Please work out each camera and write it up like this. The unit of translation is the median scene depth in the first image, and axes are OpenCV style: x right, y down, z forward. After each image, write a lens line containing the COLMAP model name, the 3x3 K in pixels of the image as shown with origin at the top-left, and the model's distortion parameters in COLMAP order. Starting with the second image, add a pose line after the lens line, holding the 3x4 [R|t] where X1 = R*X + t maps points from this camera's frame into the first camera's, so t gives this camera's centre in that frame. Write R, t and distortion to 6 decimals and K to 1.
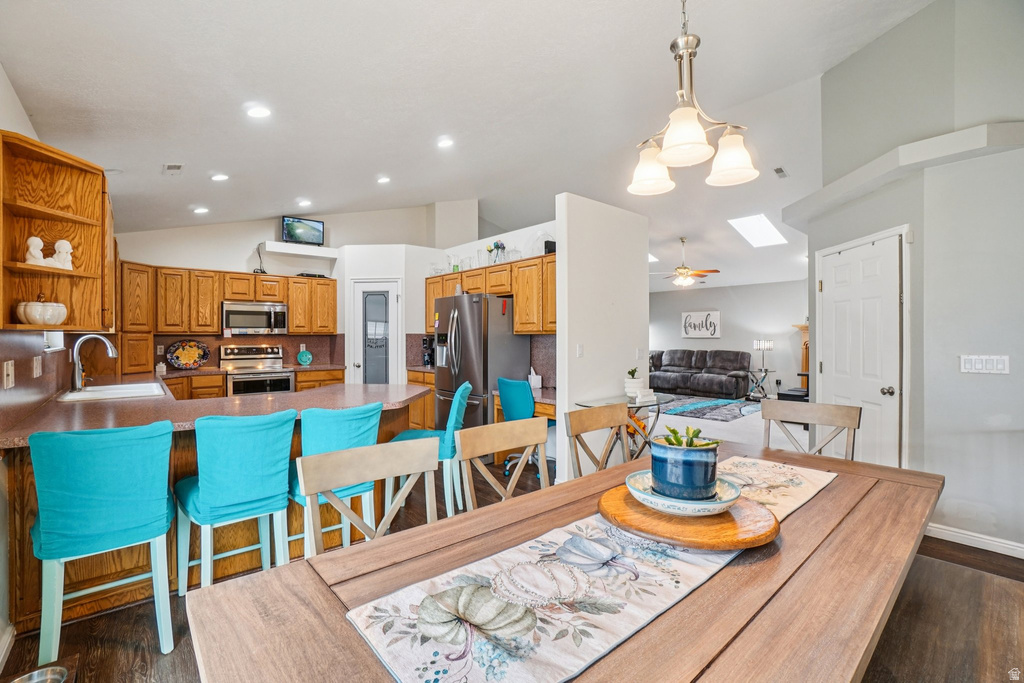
lens RADIAL K [[447.7, 0, 506.9], [0, 447.7, 339.5], [0, 0, 1]] dist [-0.044588, 0.000162]
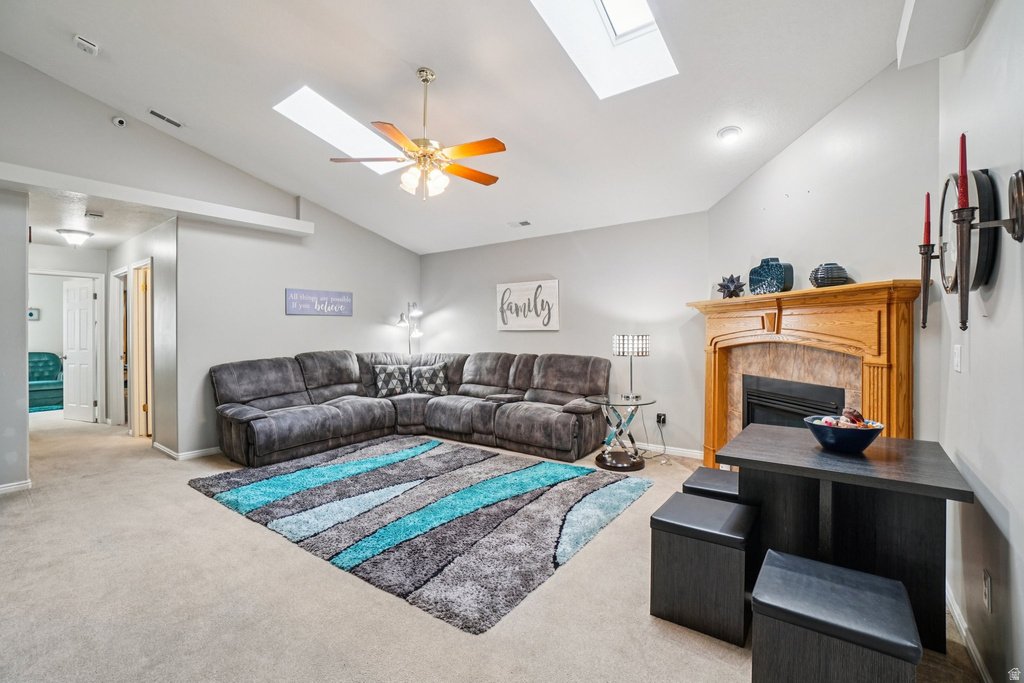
lens RADIAL K [[454.2, 0, 510.1], [0, 454.2, 332.7], [0, 0, 1]] dist [-0.000748, 0.000254]
pose [[0.975301, -0.003160, 0.220856, 0.308855], [0.003520, 0.999993, -0.001236, -0.000805], [-0.220851, 0.001983, 0.975306, 0.491346]]
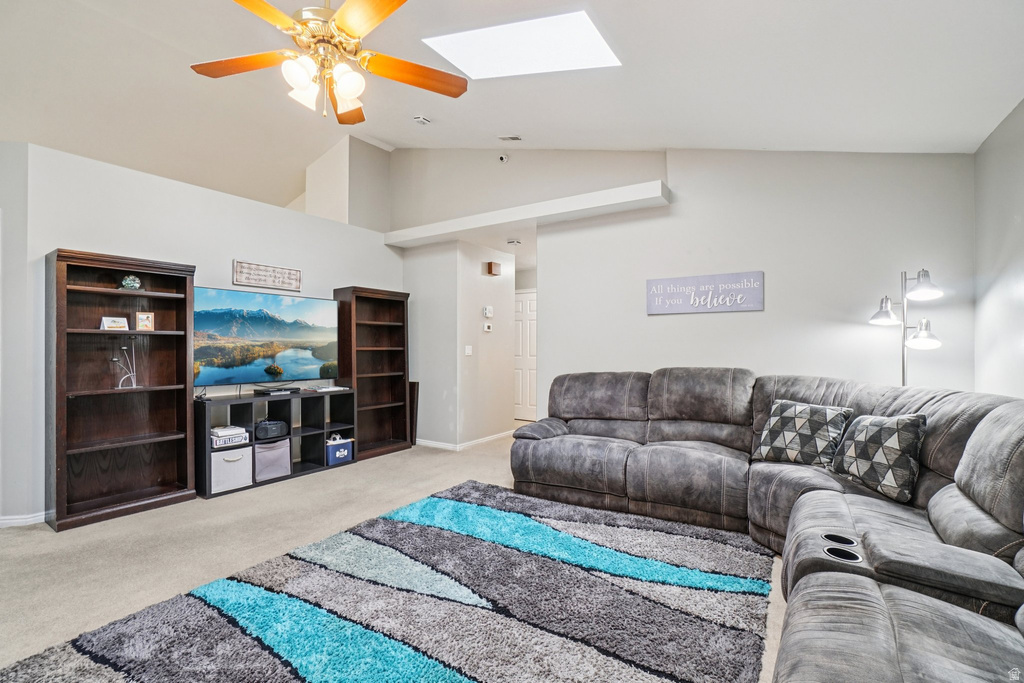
lens RADIAL K [[464.7, 0, 477.6], [0, 464.7, 346.1], [0, 0, 1]] dist [-0.038056, 0.000281]
pose [[0.258081, 0.003148, -0.966118, 0.523002], [-0.006731, 0.999976, 0.001460, 0.003871], [0.966100, 0.006127, 0.258096, 0.821315]]
